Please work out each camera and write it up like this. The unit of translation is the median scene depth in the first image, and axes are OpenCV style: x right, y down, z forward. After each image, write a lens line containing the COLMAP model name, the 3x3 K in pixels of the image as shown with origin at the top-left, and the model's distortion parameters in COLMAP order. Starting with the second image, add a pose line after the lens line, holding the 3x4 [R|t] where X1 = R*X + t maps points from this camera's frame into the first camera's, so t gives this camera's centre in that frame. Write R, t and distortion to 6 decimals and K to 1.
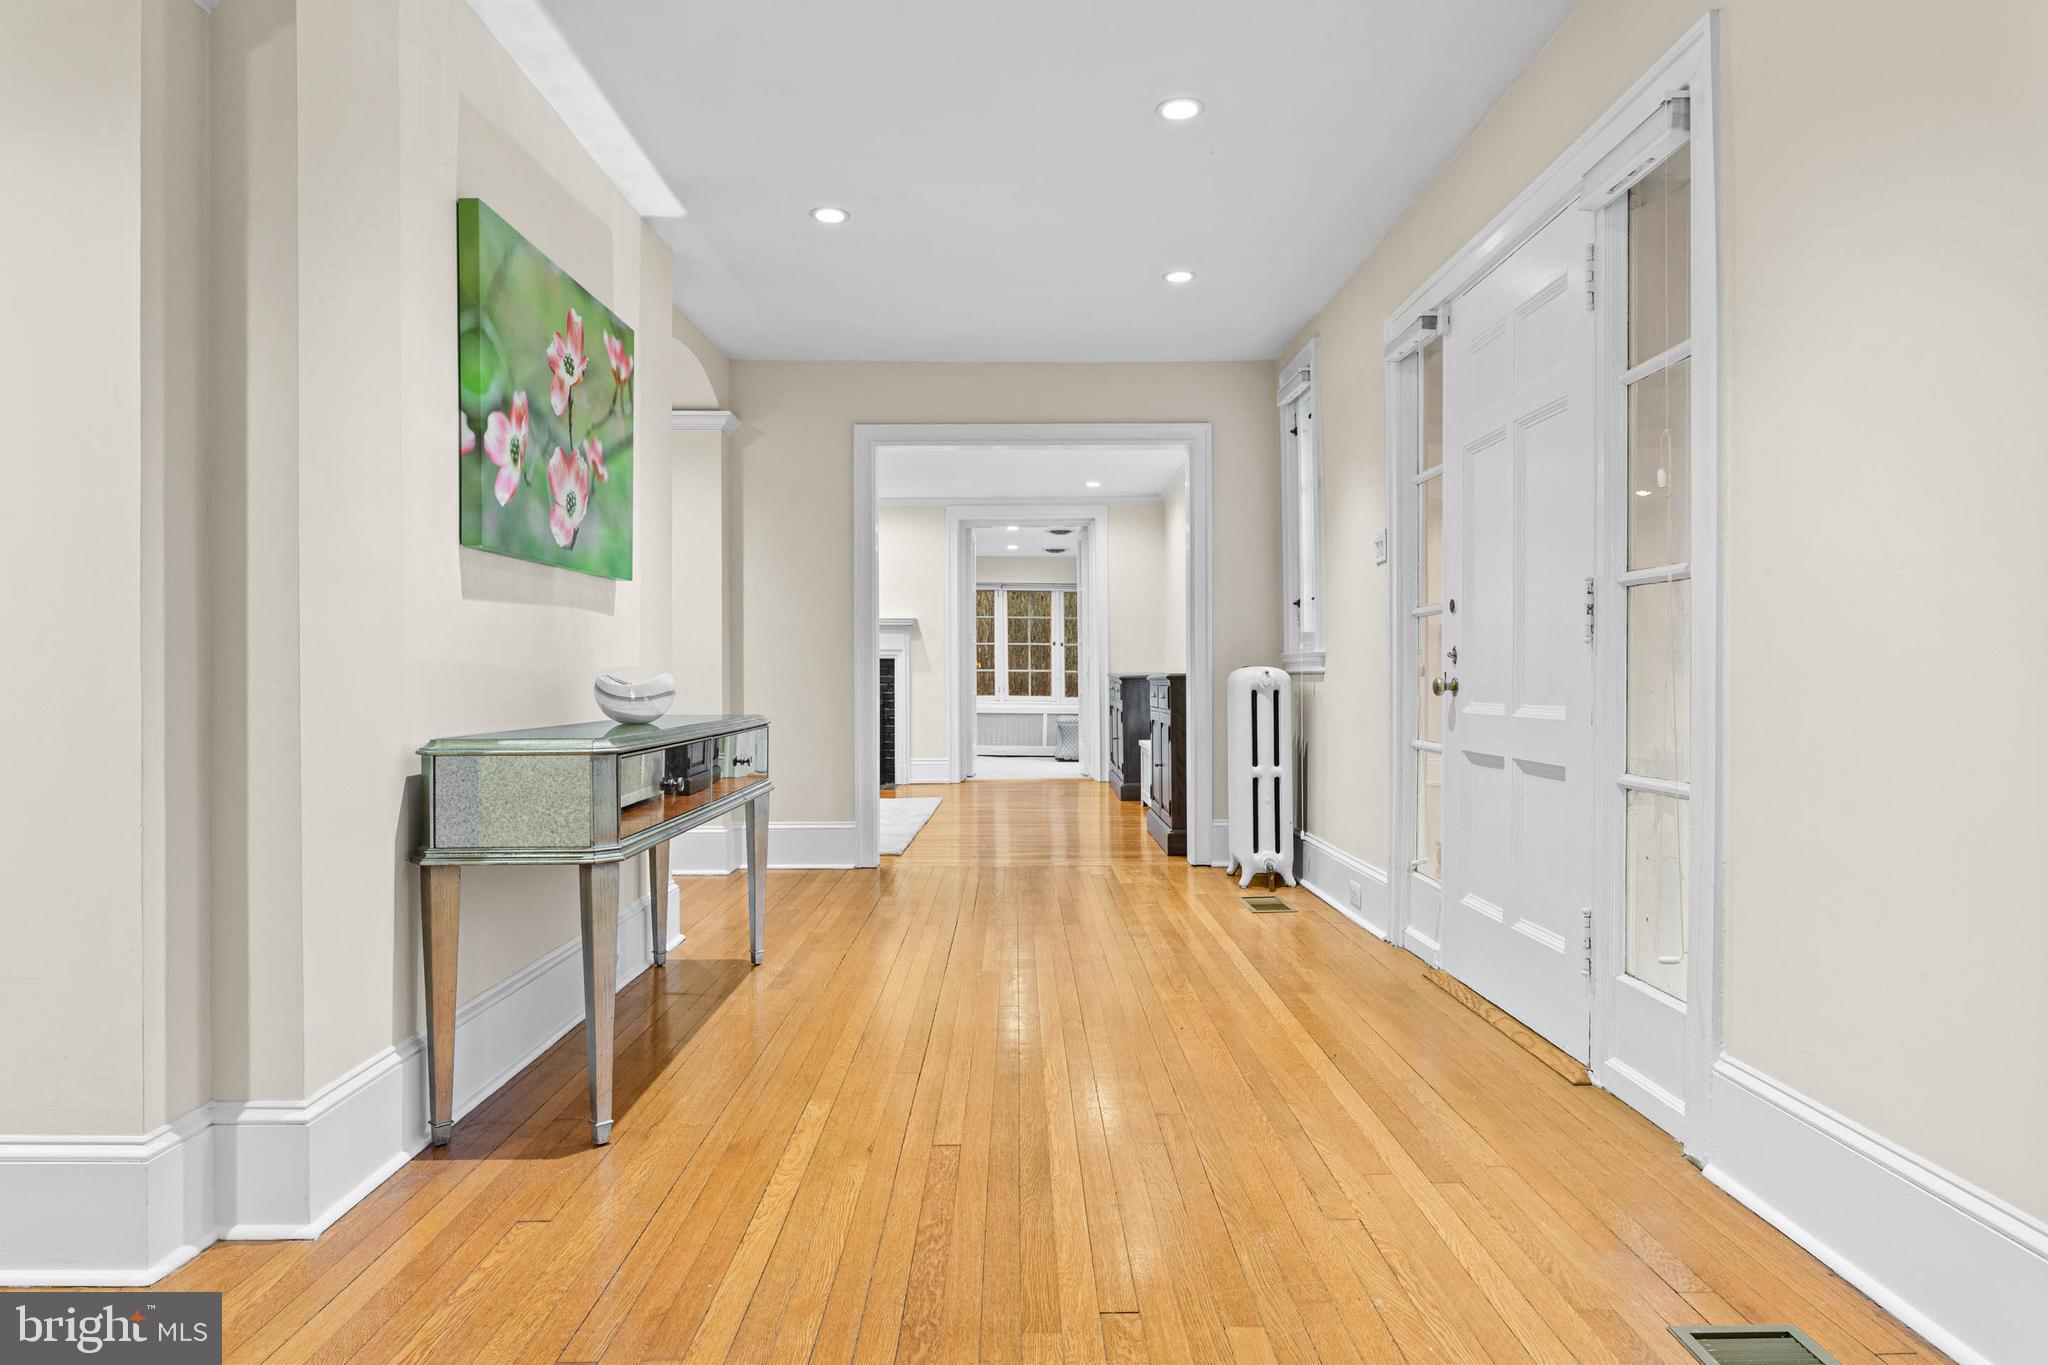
lens RADIAL K [[1192.8, 0, 1020.1], [0, 1192.8, 677.3], [0, 0, 1]] dist [0.001817, 0.000905]
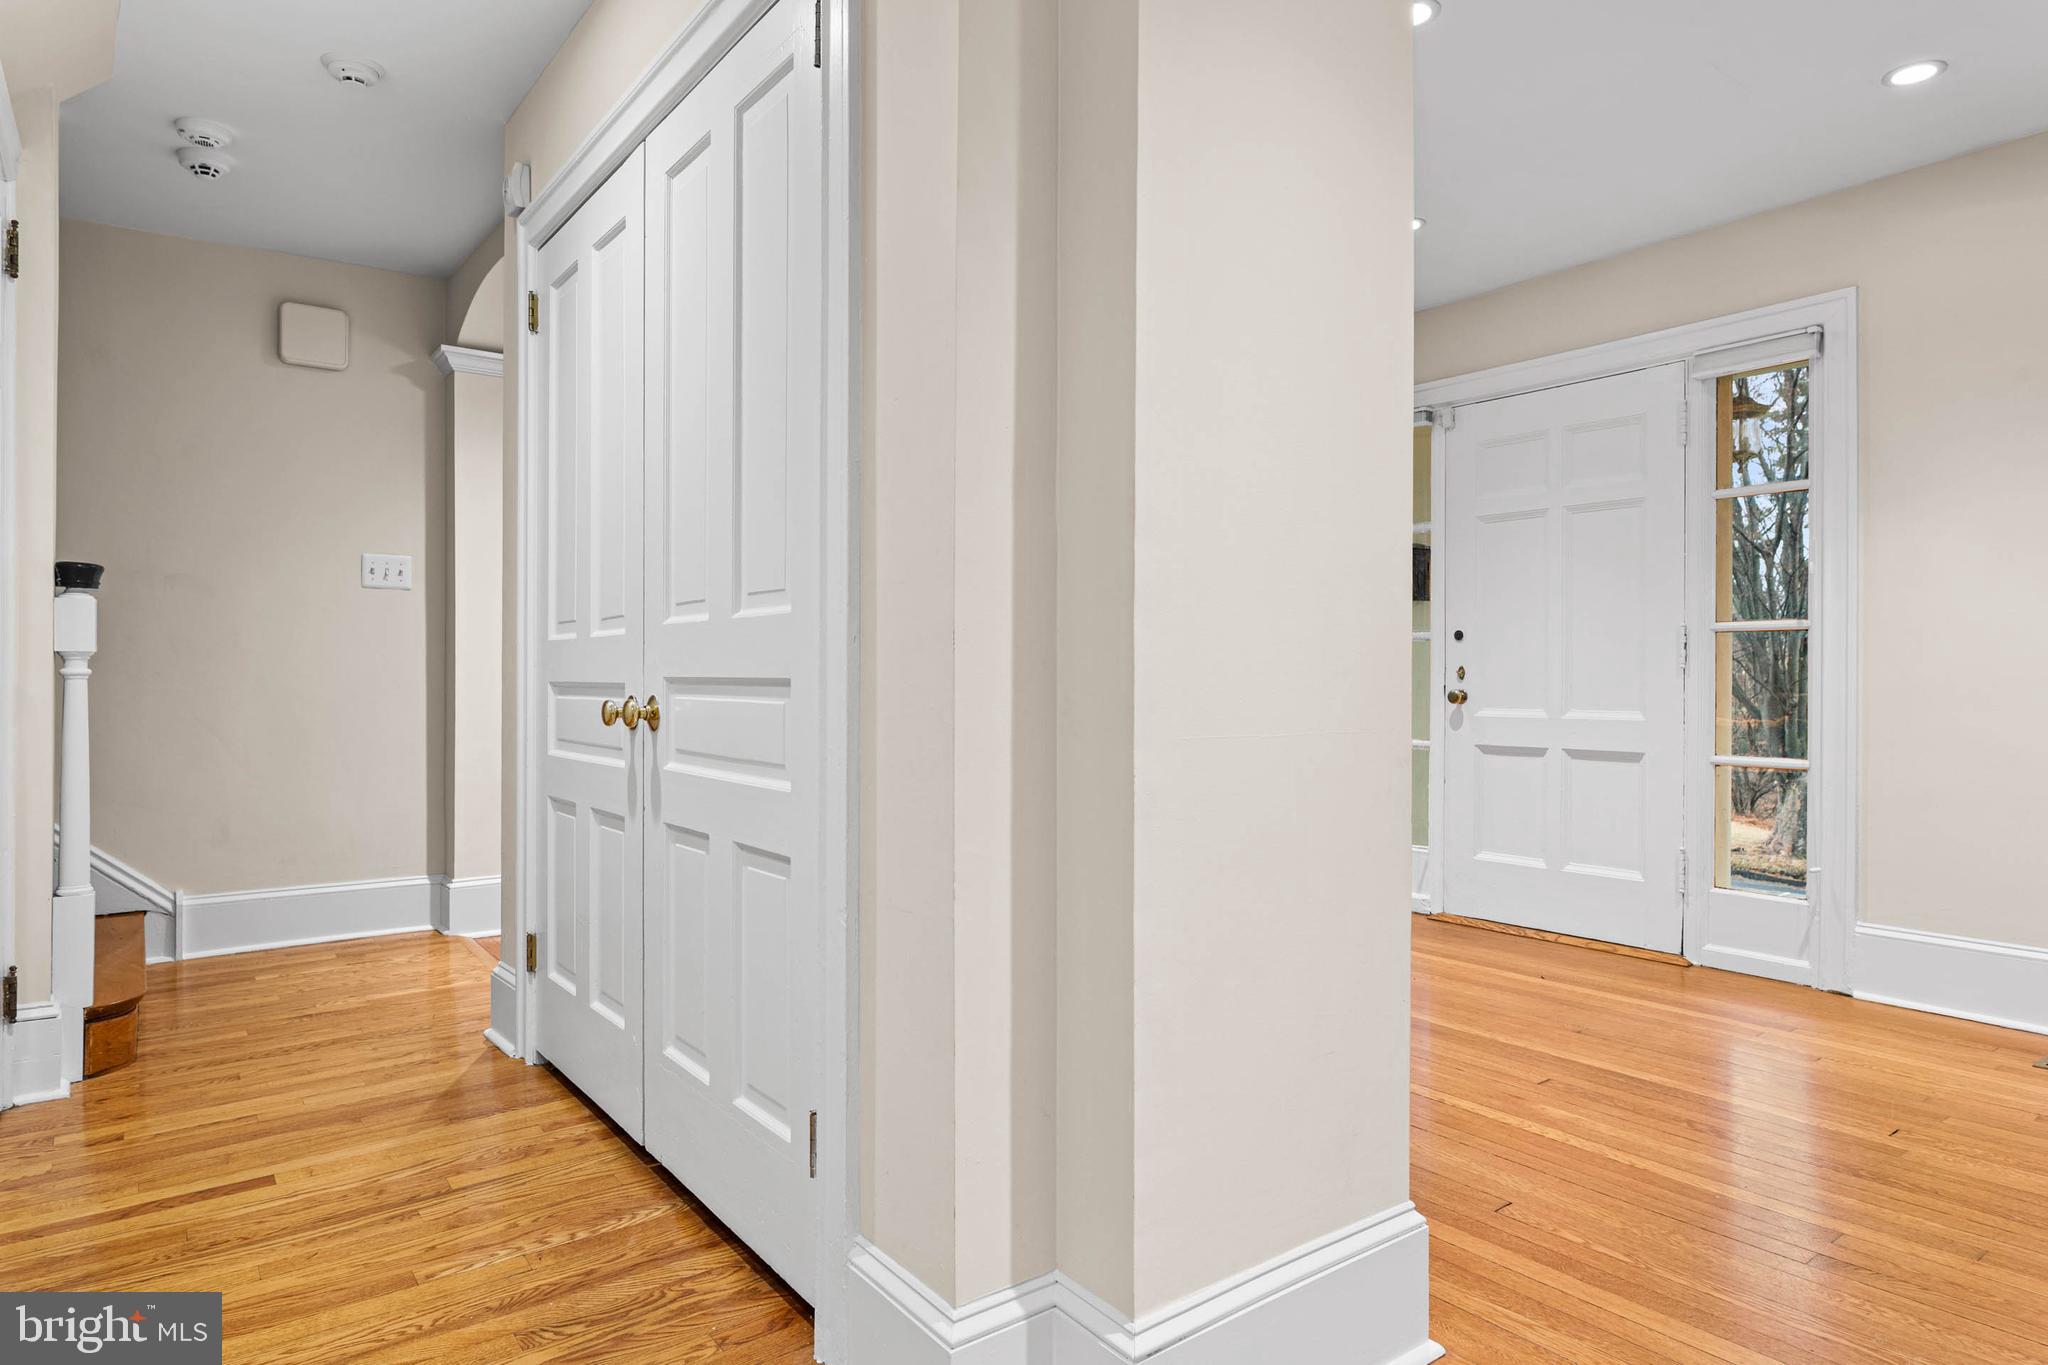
lens RADIAL K [[1192.8, 0, 1031.8], [0, 1192.8, 677.5], [0, 0, 1]] dist [0.001817, 0.000905]
pose [[0.795903, 0.003550, 0.605413, -1.007859], [-0.002482, 0.999994, -0.002601, -0.010950], [-0.605419, 0.000567, 0.795907, 0.292200]]
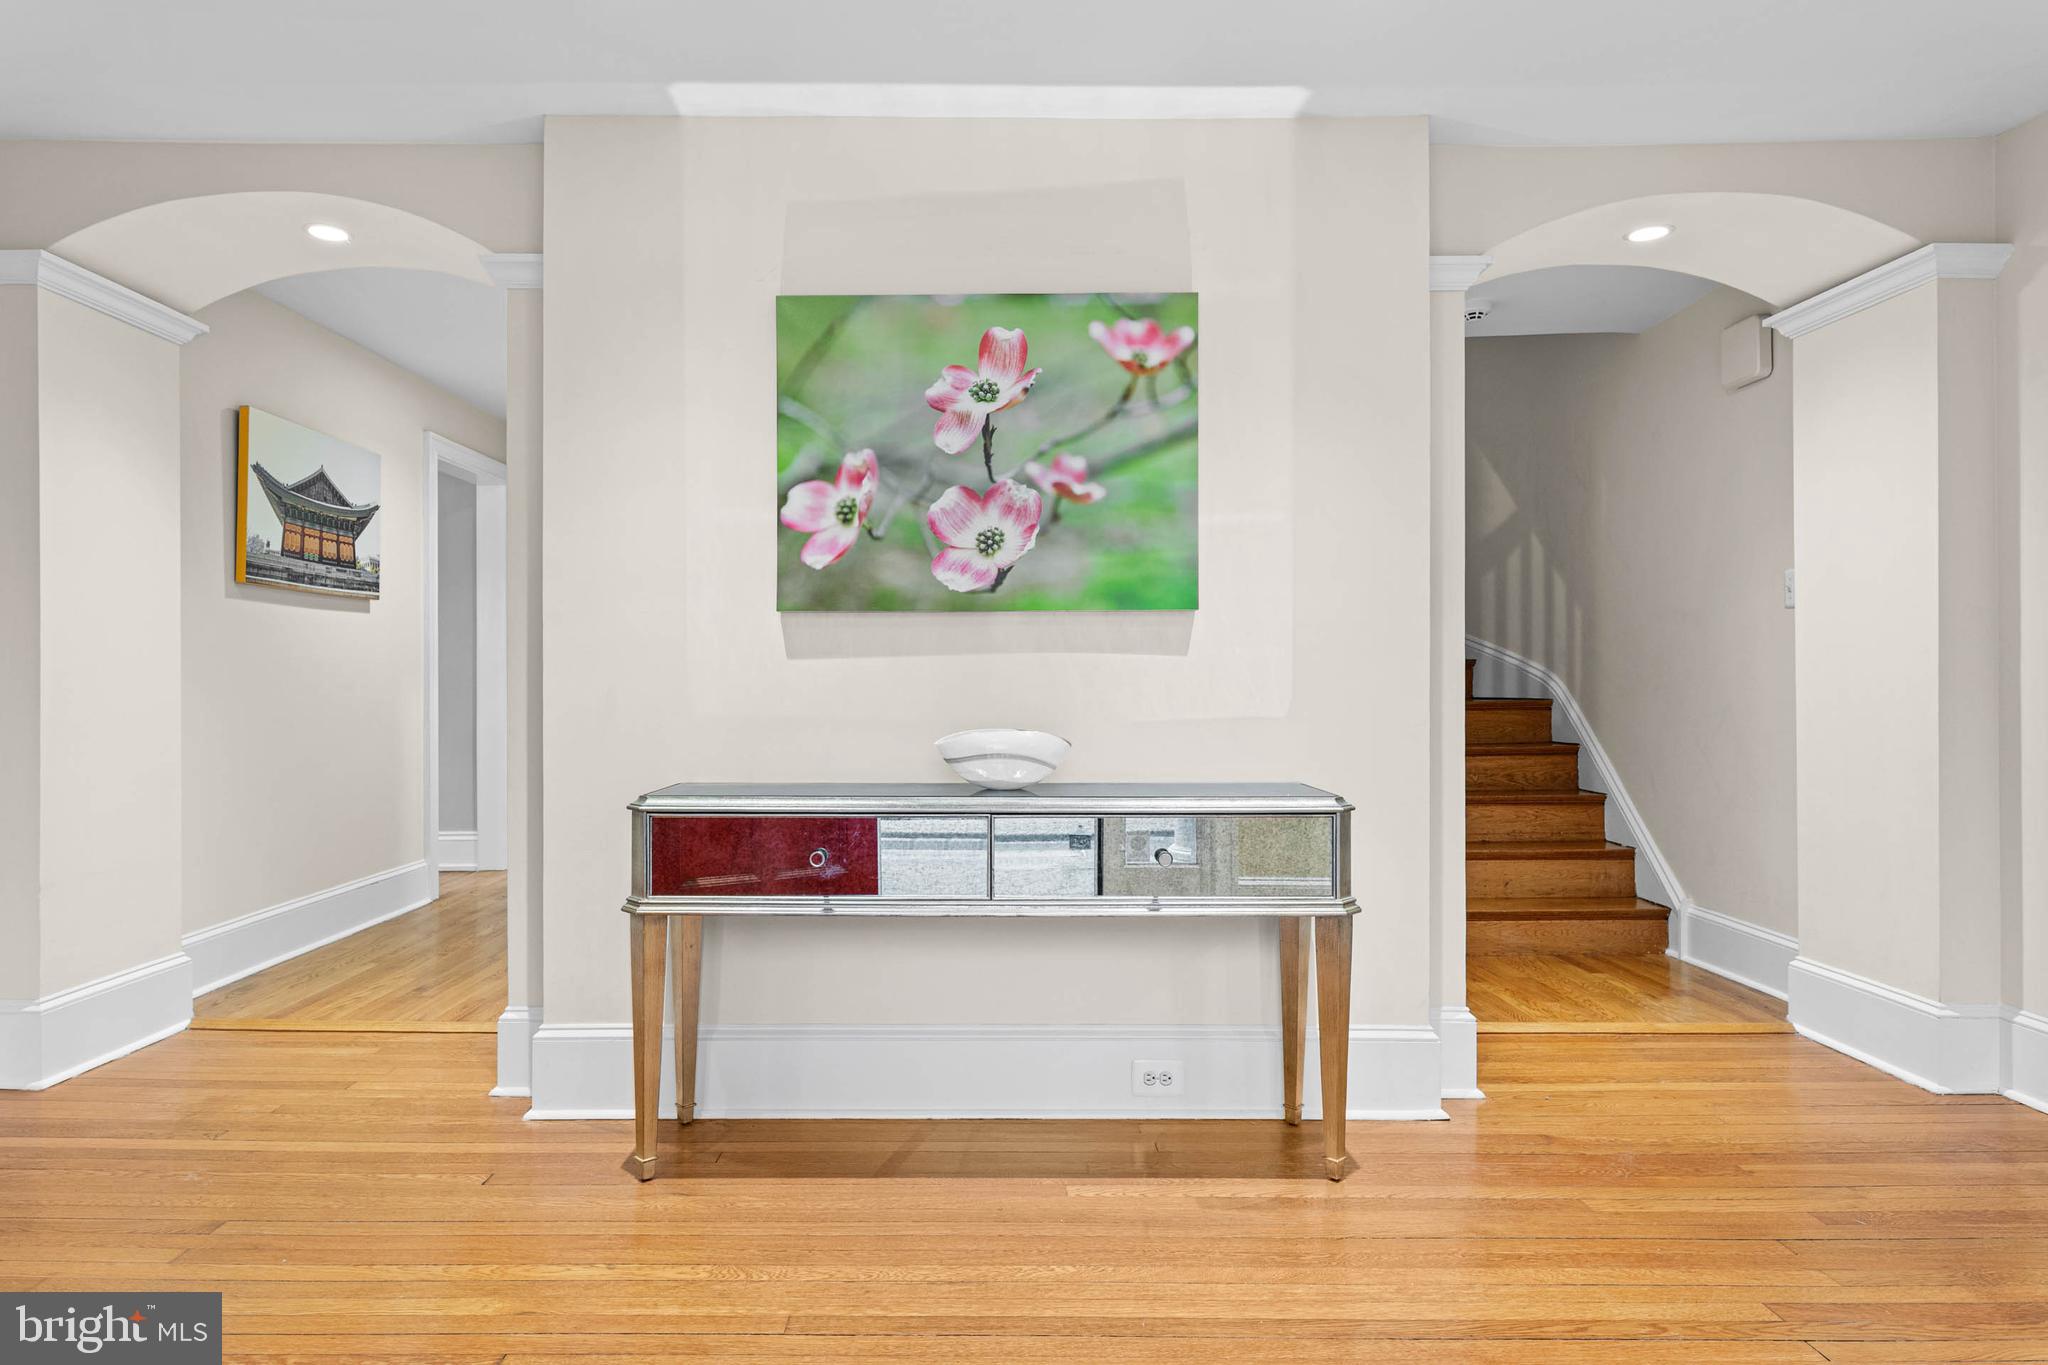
lens RADIAL K [[1192.8, 0, 986.3], [0, 1192.8, 682.5], [0, 0, 1]] dist [0.001817, 0.000905]
pose [[-0.006889, 0.001292, -0.999975, 0.590510], [-0.002620, 0.999996, 0.001310, -0.042521], [0.999973, 0.002629, -0.006886, 1.099152]]
